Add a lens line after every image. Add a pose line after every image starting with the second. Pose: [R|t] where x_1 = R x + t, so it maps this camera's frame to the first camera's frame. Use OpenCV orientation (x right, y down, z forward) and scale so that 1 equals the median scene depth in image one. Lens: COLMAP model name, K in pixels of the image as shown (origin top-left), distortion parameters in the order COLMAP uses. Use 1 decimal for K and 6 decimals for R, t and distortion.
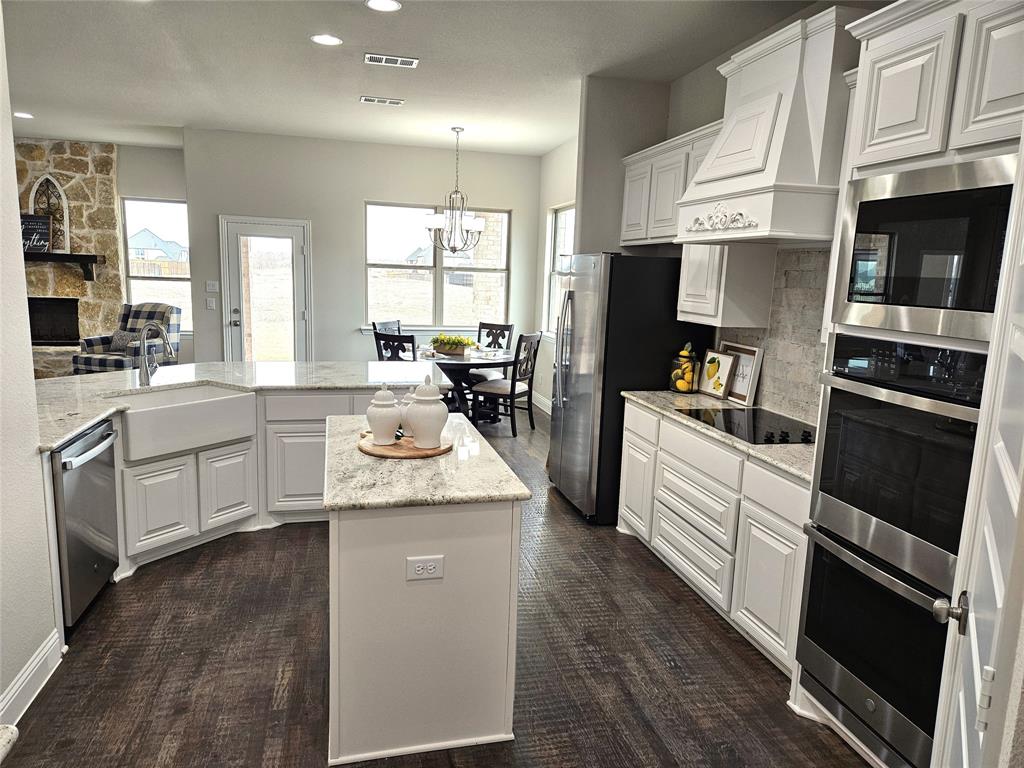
lens RADIAL K [[678.4, 0, 489.9], [0, 678.4, 375.9], [0, 0, 1]] dist [0.052806, -0.021157]
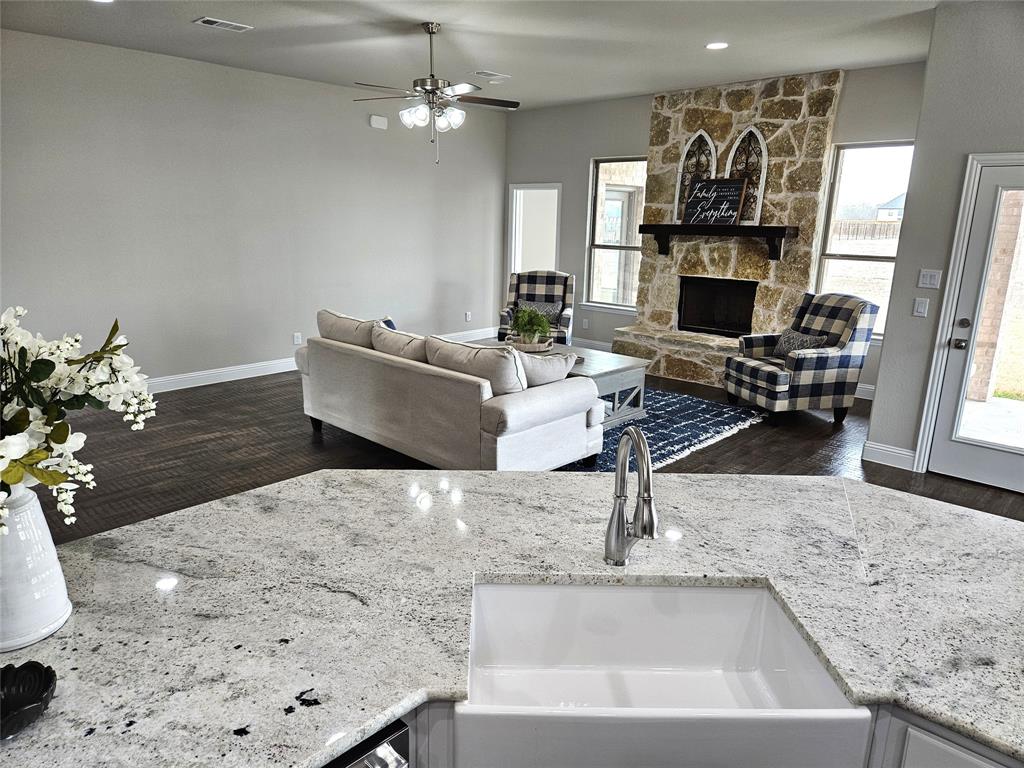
lens RADIAL K [[678.4, 0, 517.7], [0, 678.4, 386.2], [0, 0, 1]] dist [0.052806, -0.021157]
pose [[0.570843, 0.184580, -0.800043, -0.201357], [-0.129542, 0.982446, 0.134232, -0.133173], [0.810776, 0.027013, 0.584733, 0.650928]]
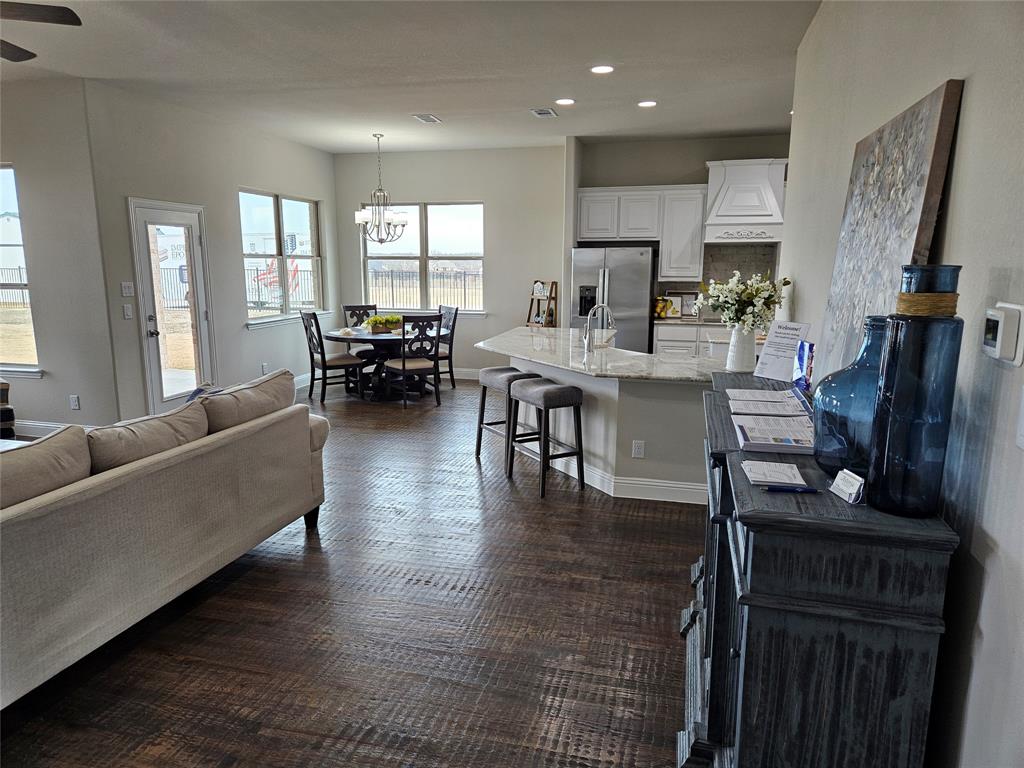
lens RADIAL K [[678.4, 0, 501.4], [0, 678.4, 380.0], [0, 0, 1]] dist [0.052806, -0.021157]
pose [[0.464337, -0.182937, 0.866559, -1.650986], [0.149881, 0.980554, 0.126690, -0.118239], [-0.872884, 0.071054, 0.482726, 0.471863]]
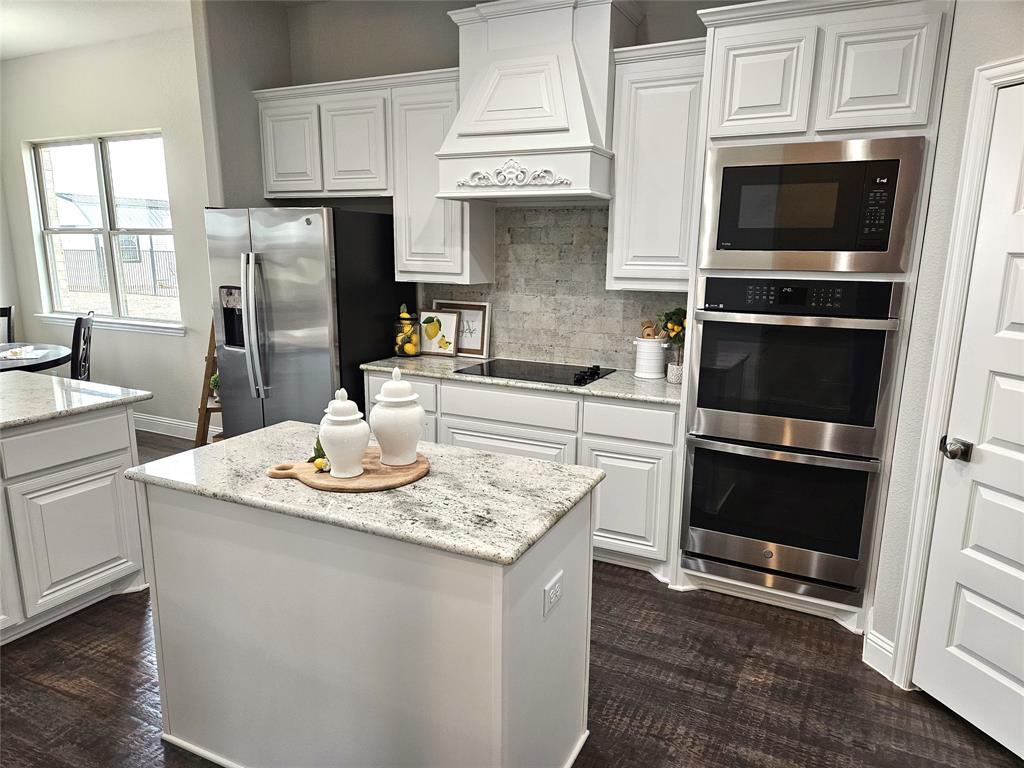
lens RADIAL K [[678.4, 0, 515.2], [0, 678.4, 389.6], [0, 0, 1]] dist [0.052806, -0.021157]
pose [[0.633477, -0.179821, 0.752576, -0.357728], [0.125785, 0.983615, 0.129146, -0.035002], [-0.763469, 0.012852, 0.645717, 0.262836]]
